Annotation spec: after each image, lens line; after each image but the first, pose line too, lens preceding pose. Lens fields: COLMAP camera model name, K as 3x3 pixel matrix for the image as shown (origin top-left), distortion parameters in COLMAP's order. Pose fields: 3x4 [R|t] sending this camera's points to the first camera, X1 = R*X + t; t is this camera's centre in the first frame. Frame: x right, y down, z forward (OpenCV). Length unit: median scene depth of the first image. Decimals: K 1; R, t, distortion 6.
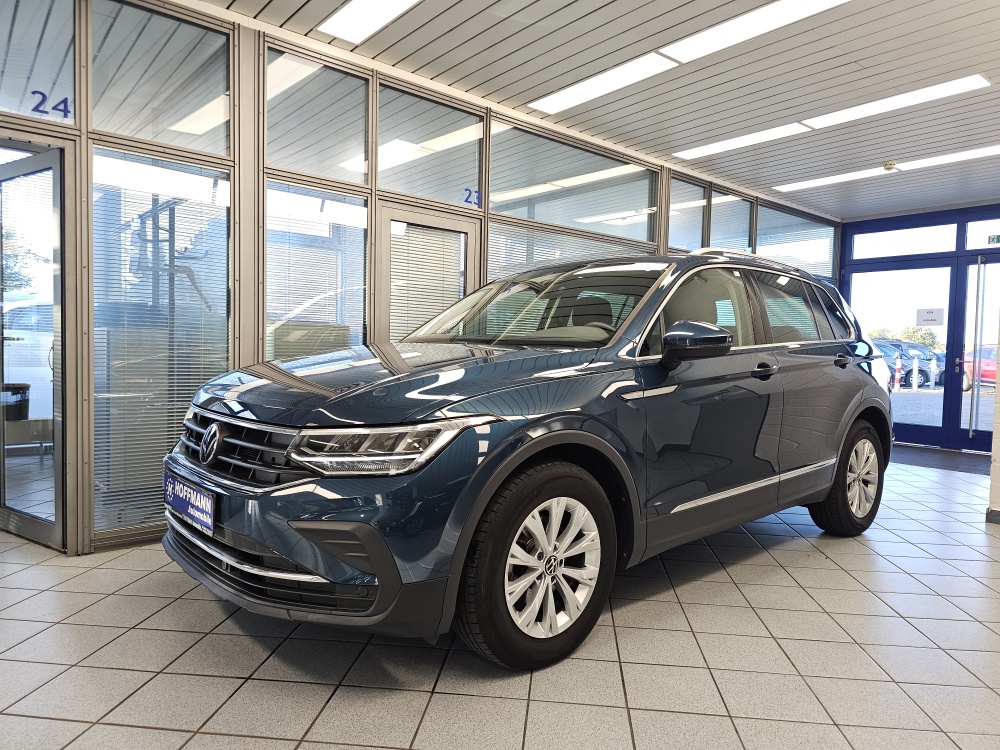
lens RADIAL K [[668.9, 0, 504.9], [0, 668.9, 379.6], [0, 0, 1]] dist [0.045599, -0.071349]
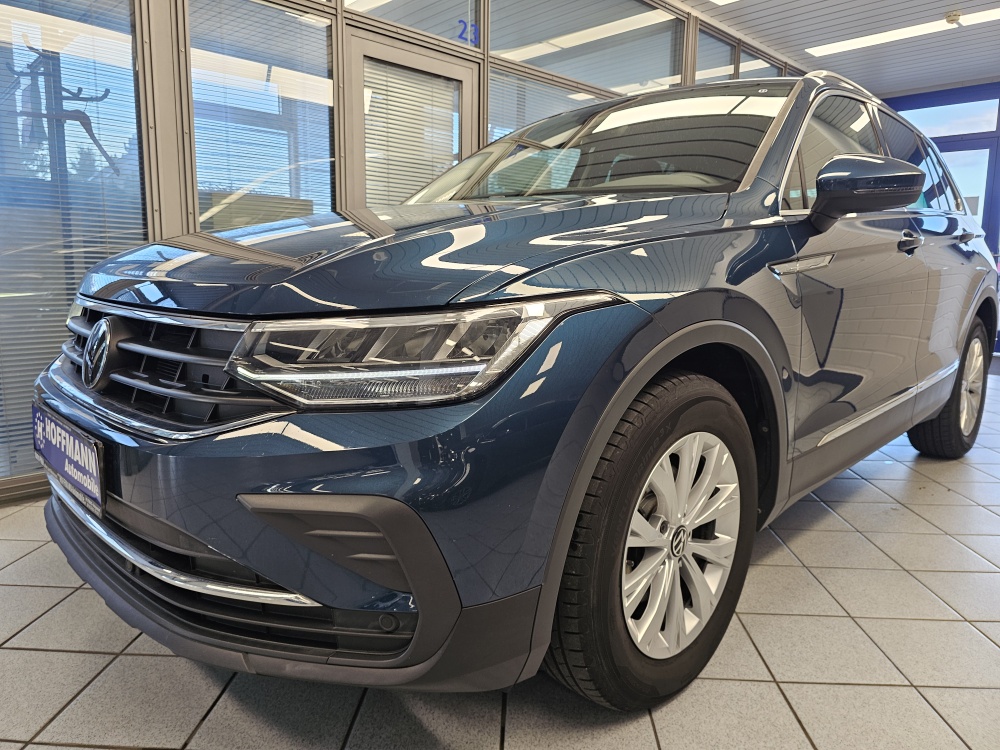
lens RADIAL K [[676.2, 0, 504.4], [0, 676.2, 371.9], [0, 0, 1]] dist [0.064458, -0.074193]
pose [[0.998528, -0.018524, 0.050982, -0.121595], [0.012530, 0.993231, 0.115481, 0.049283], [-0.052776, -0.114673, 0.992000, 0.409520]]
